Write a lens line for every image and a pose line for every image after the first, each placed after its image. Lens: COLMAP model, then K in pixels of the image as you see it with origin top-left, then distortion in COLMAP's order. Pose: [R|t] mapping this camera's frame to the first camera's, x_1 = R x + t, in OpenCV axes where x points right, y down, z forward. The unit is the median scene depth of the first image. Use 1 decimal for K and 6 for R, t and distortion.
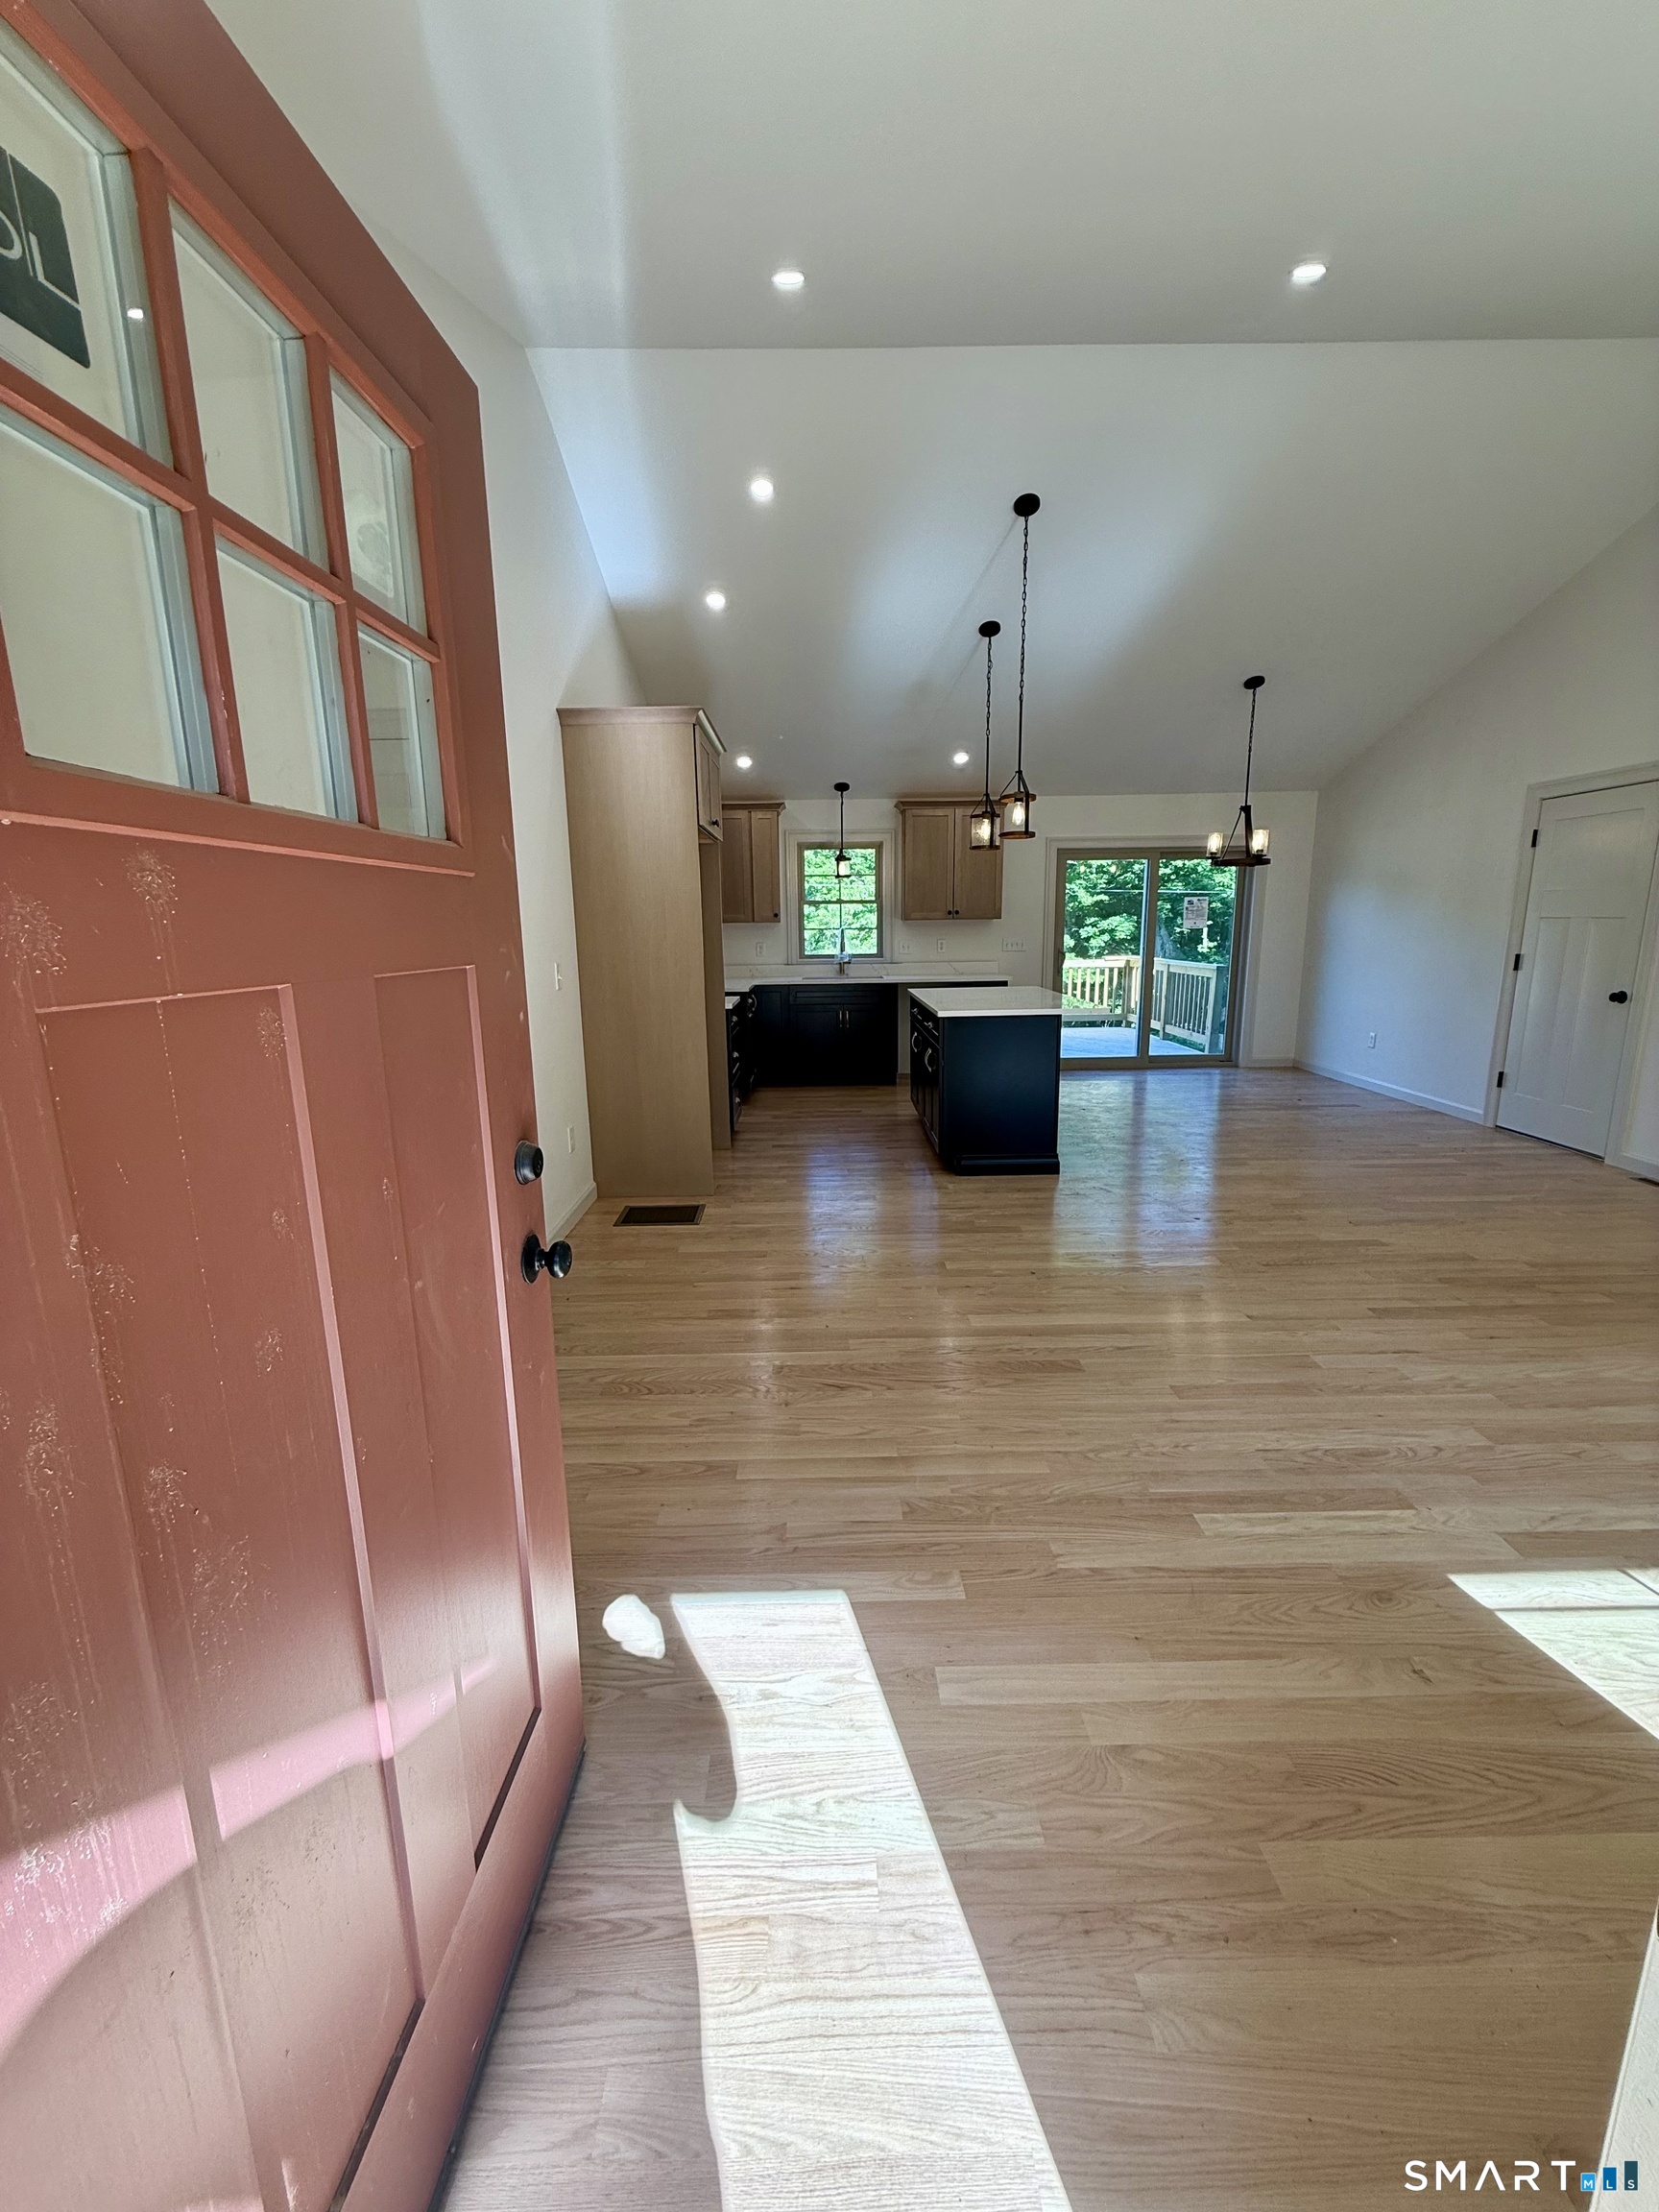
lens RADIAL K [[868.6, 0, 831.3], [0, 868.6, 1098.4], [0, 0, 1]] dist [-0.000235, 0.000006]
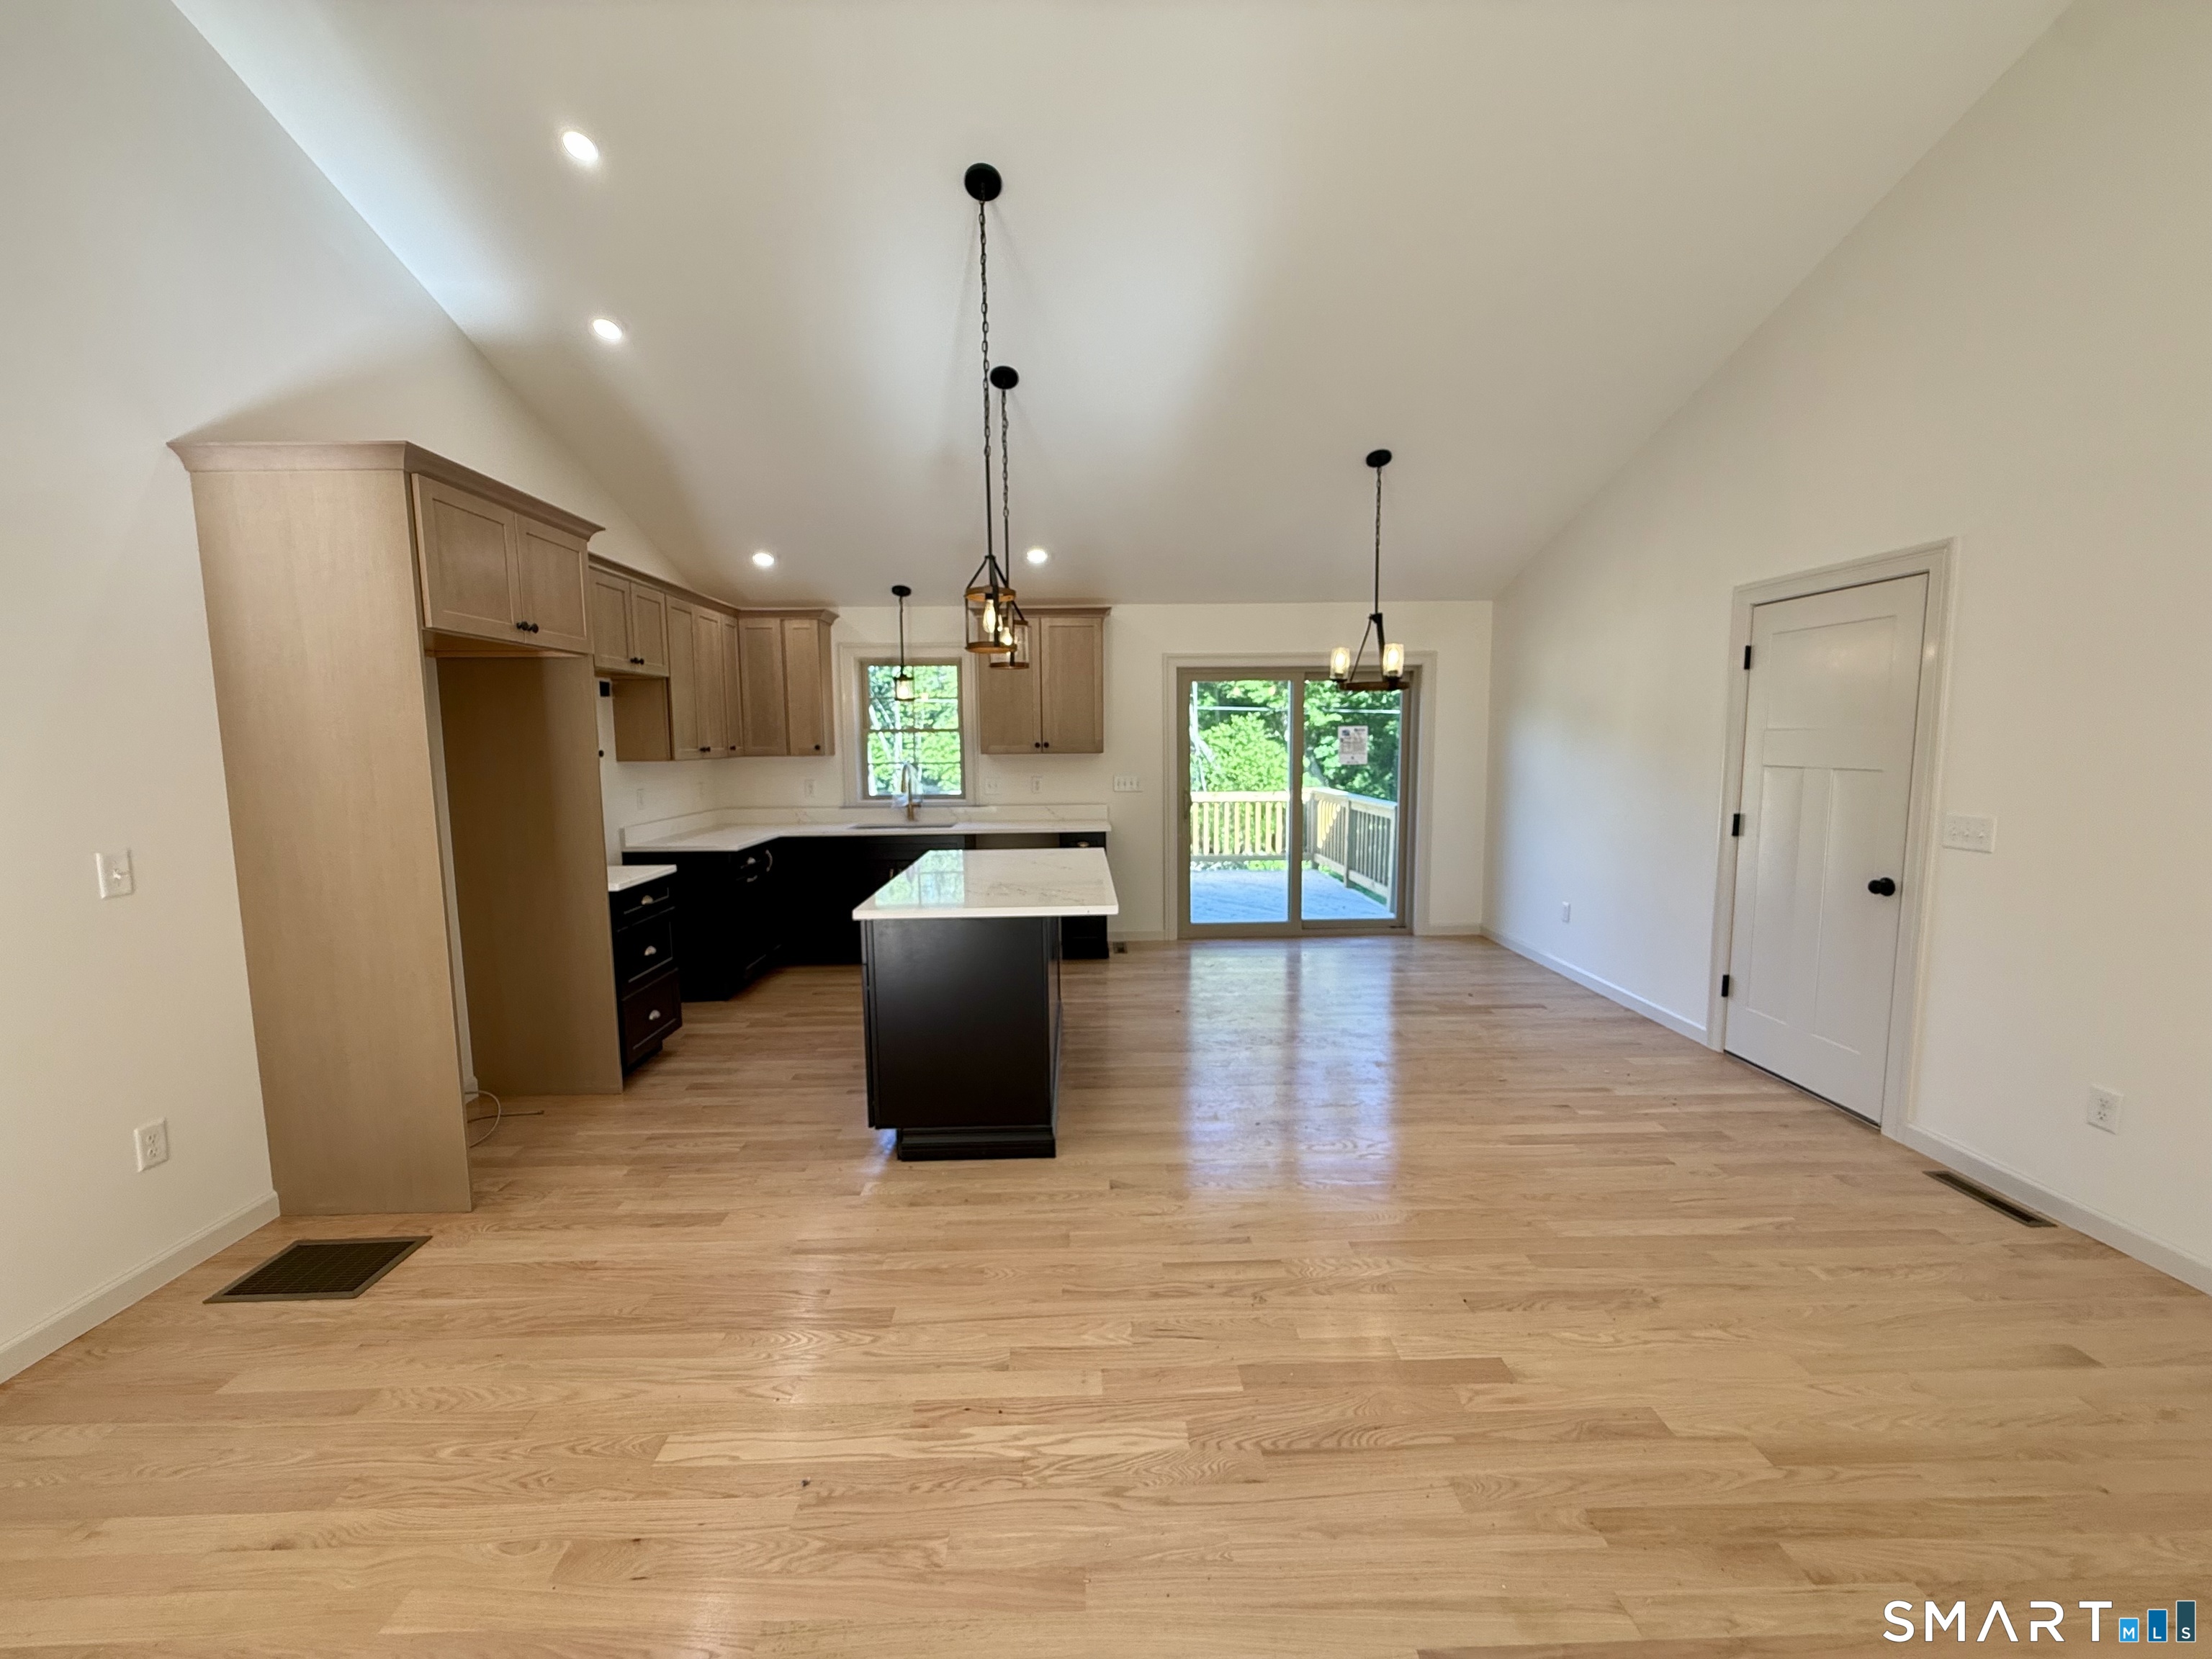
lens RADIAL K [[874.5, 0, 1102.7], [0, 874.5, 829.7], [0, 0, 1]] dist [-0.001792, 0.000012]
pose [[0.999873, 0.002639, 0.015723, 0.182988], [-0.001127, 0.995437, -0.095411, -0.060478], [-0.015903, 0.095381, 0.995314, 0.208298]]
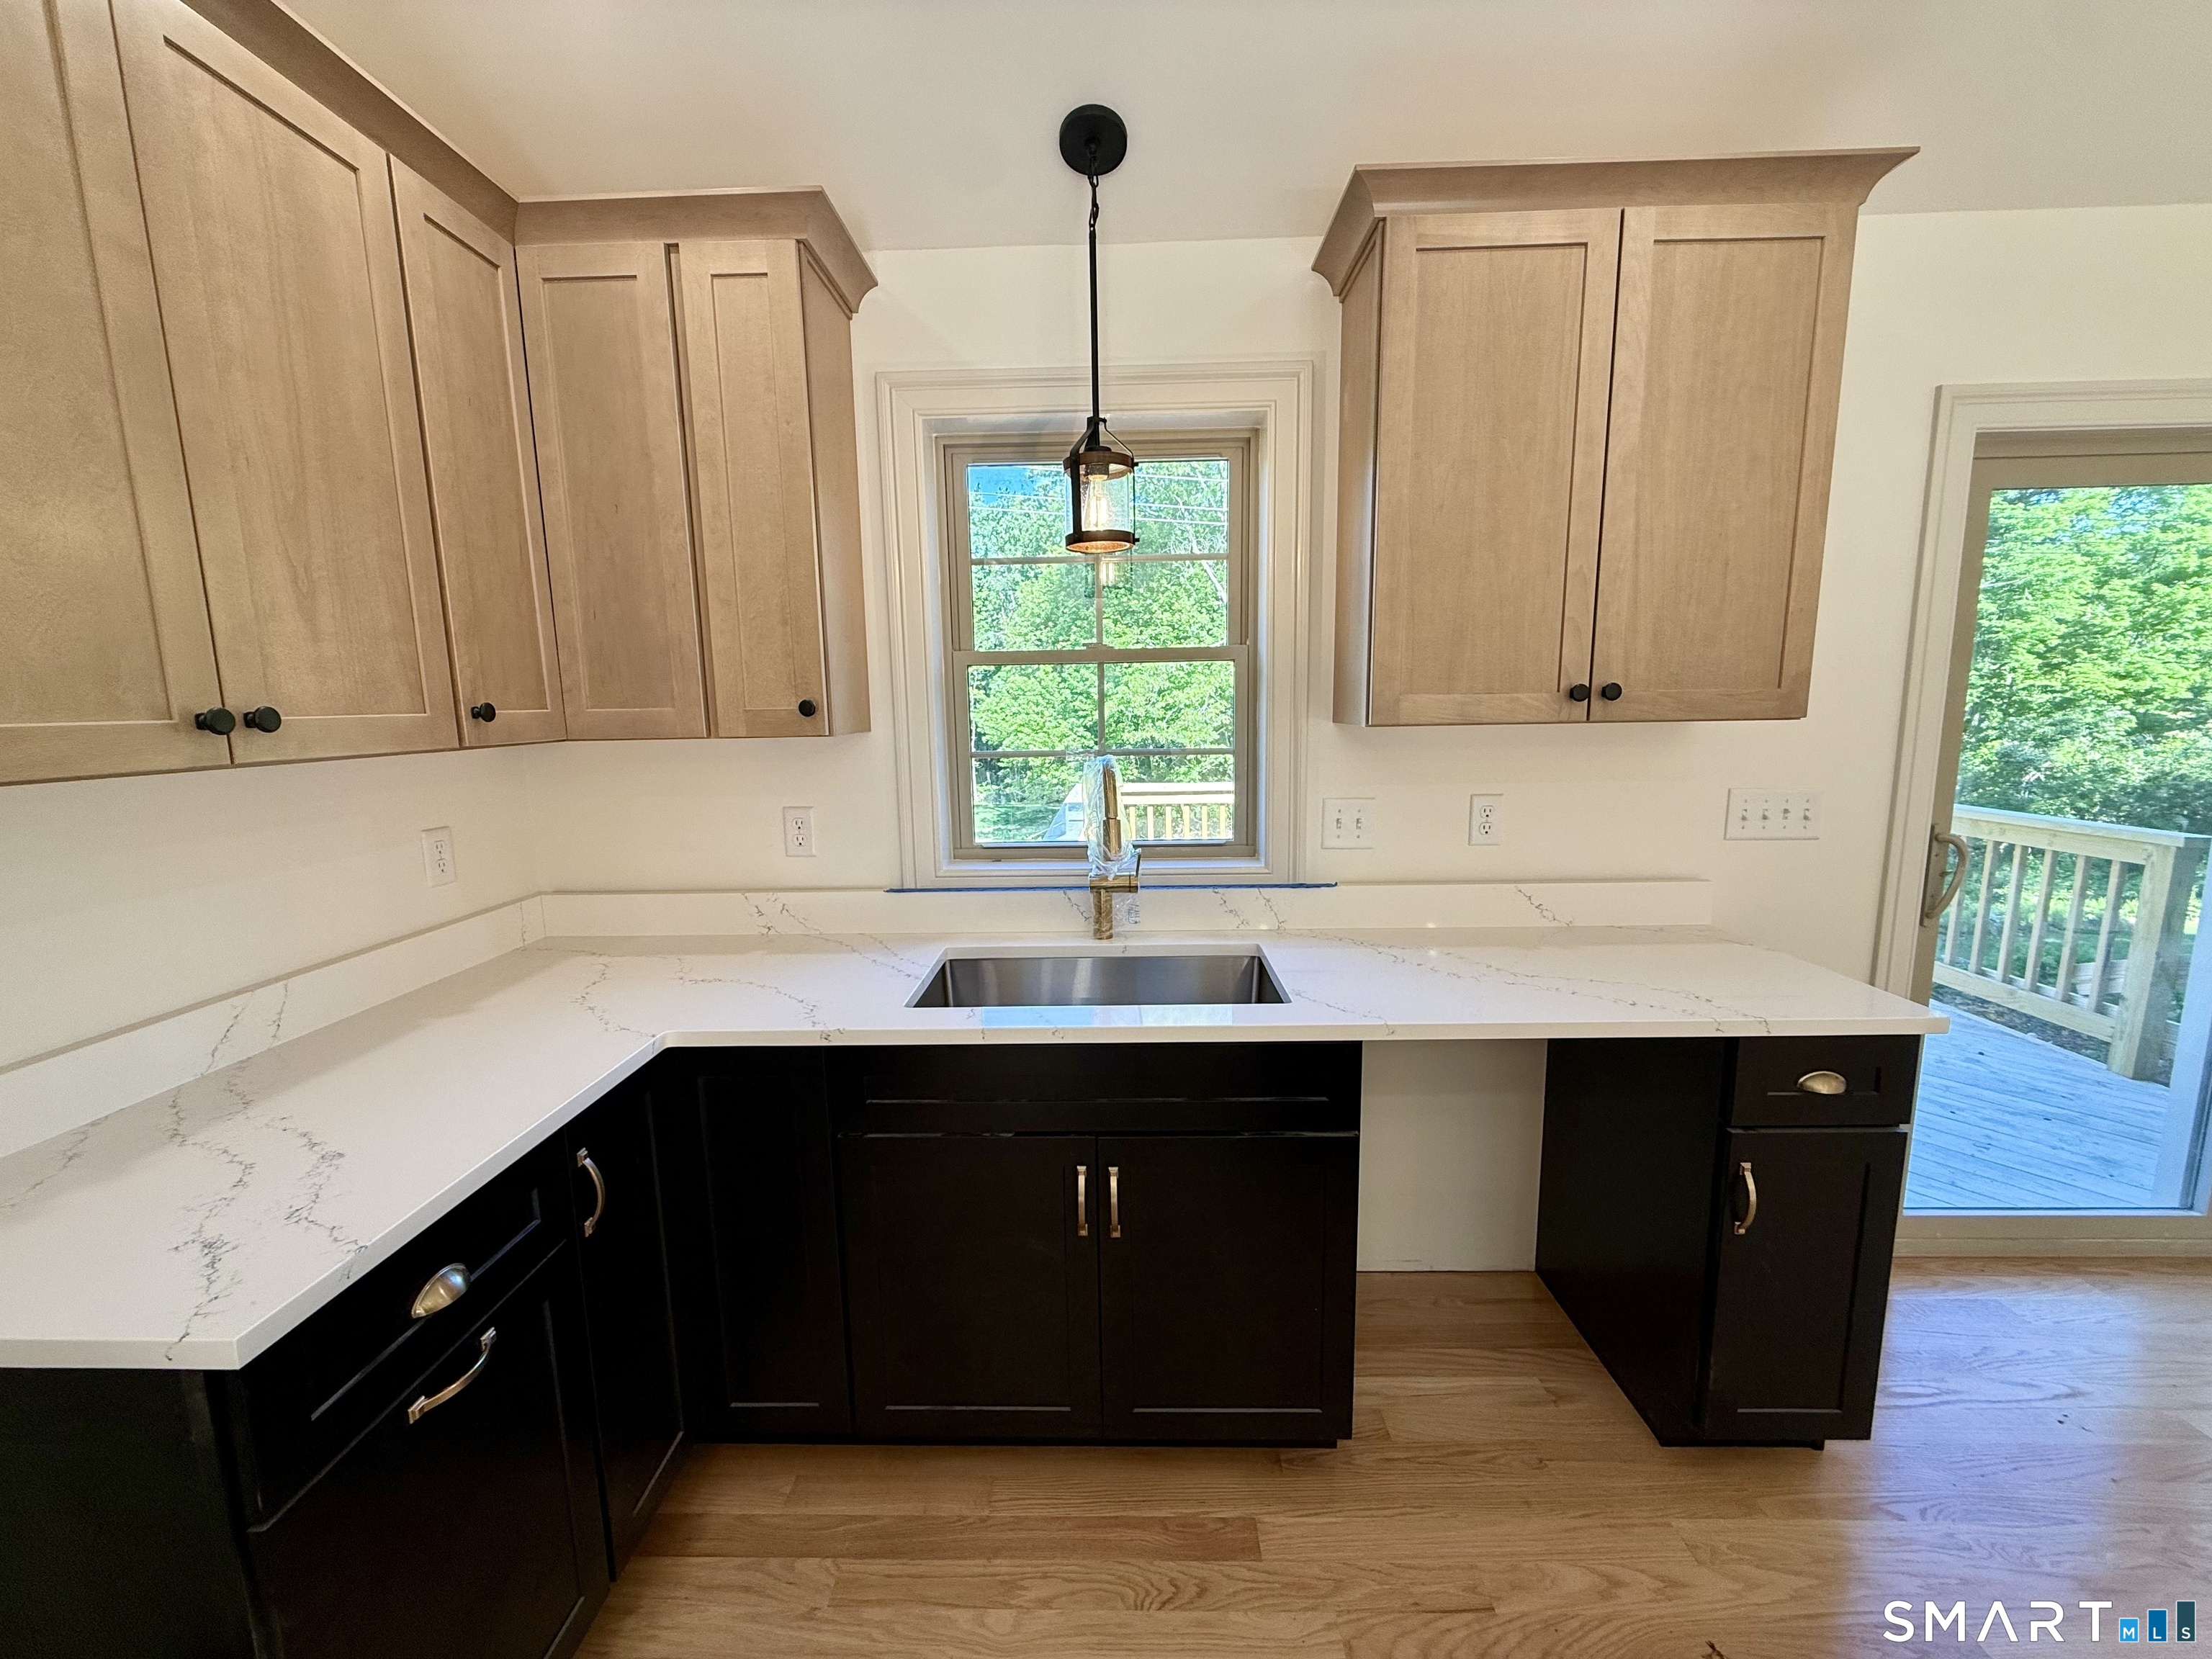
lens RADIAL K [[874.5, 0, 1102.7], [0, 874.5, 829.7], [0, 0, 1]] dist [-0.001792, 0.000012]
pose [[0.999222, 0.001792, -0.039394, 0.023017], [-0.003797, 0.998696, -0.050901, -0.166850], [0.039251, 0.051011, 0.997926, 0.770812]]
